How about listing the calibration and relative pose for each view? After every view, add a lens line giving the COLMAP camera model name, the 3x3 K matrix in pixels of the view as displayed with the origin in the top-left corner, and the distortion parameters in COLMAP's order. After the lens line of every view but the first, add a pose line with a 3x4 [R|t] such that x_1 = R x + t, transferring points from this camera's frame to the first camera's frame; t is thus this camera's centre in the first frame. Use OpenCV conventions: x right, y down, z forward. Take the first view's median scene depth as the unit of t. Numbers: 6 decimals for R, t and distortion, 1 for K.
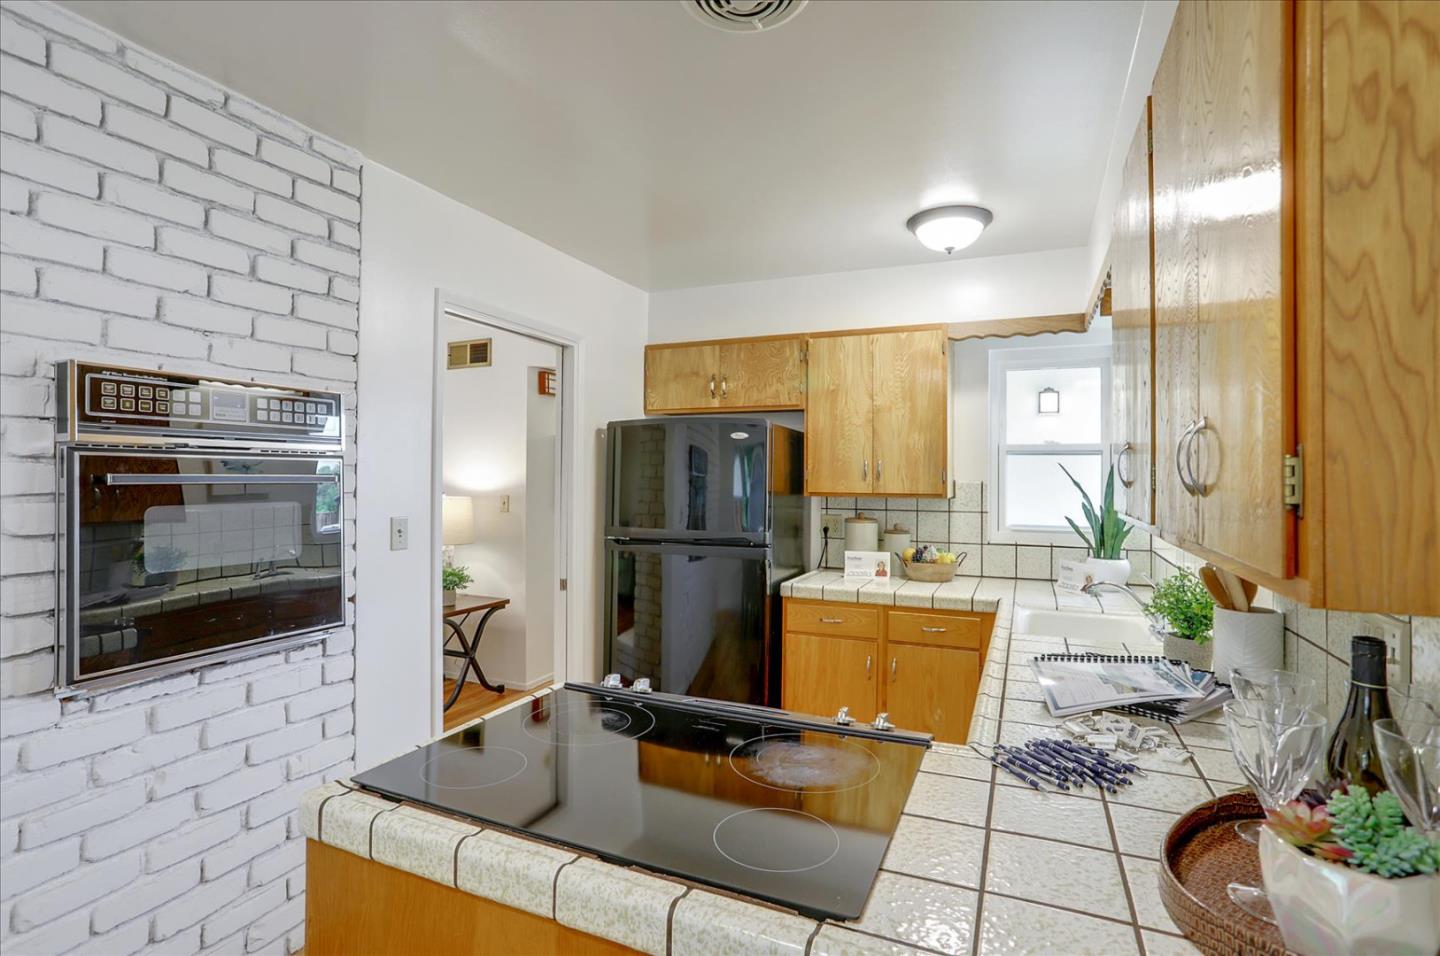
lens RADIAL K [[700.0, 0, 724.9], [0, 700.0, 474.8], [0, 0, 1]] dist [-0.048148, 0.014316]
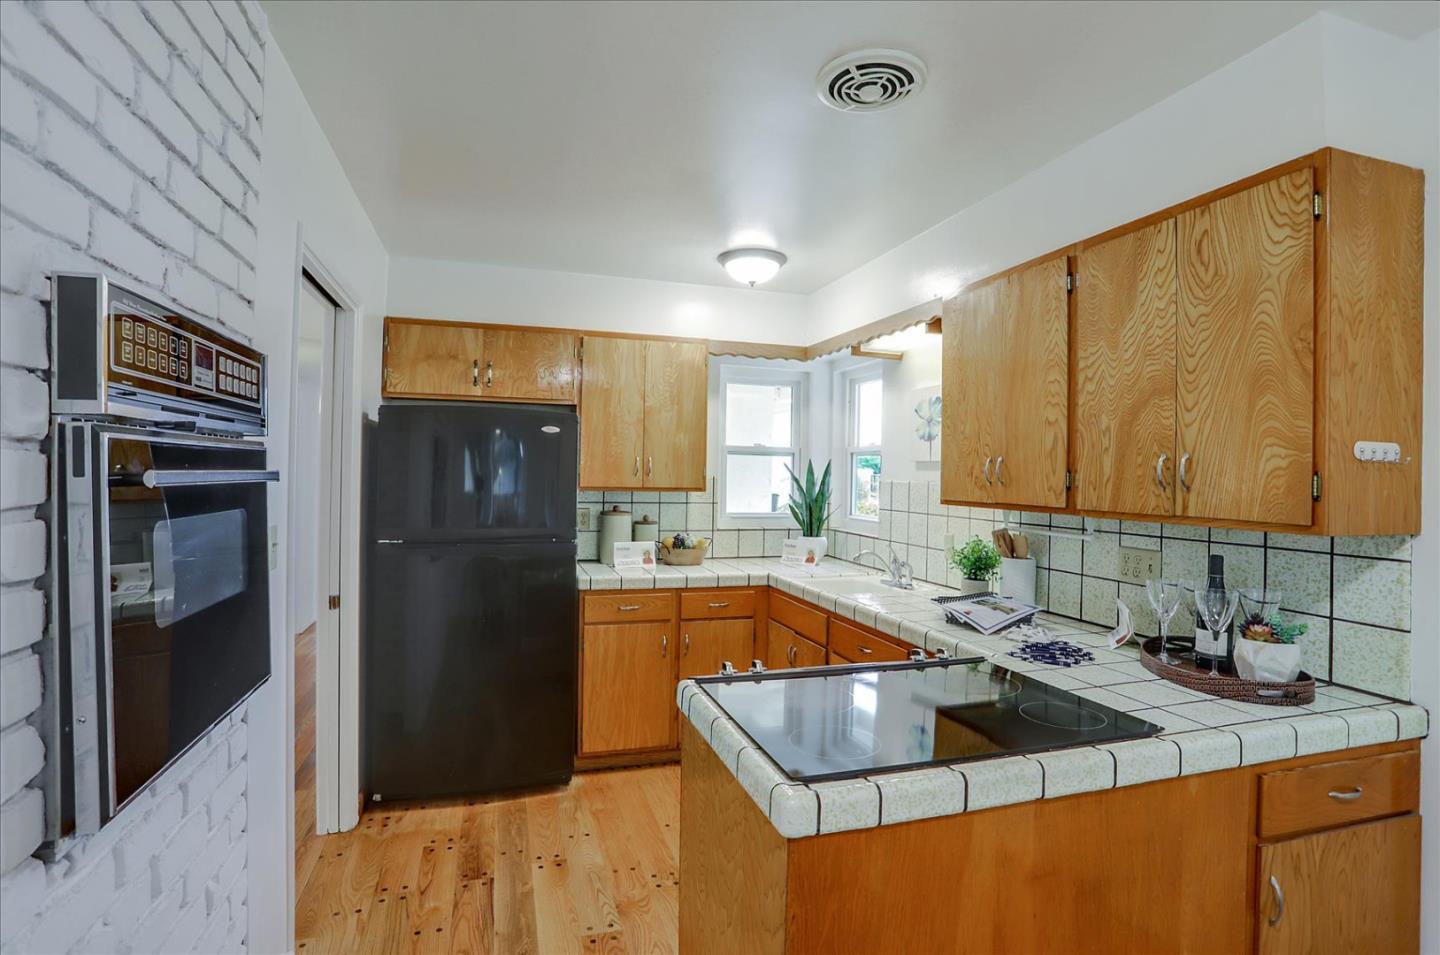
lens RADIAL K [[700.0, 0, 734.1], [0, 700.0, 478.8], [0, 0, 1]] dist [-0.048148, 0.014316]
pose [[0.766596, 0.002074, 0.642126, -0.374018], [-0.013891, 0.999814, 0.013354, -0.003618], [-0.641979, -0.019156, 0.766483, 0.079744]]
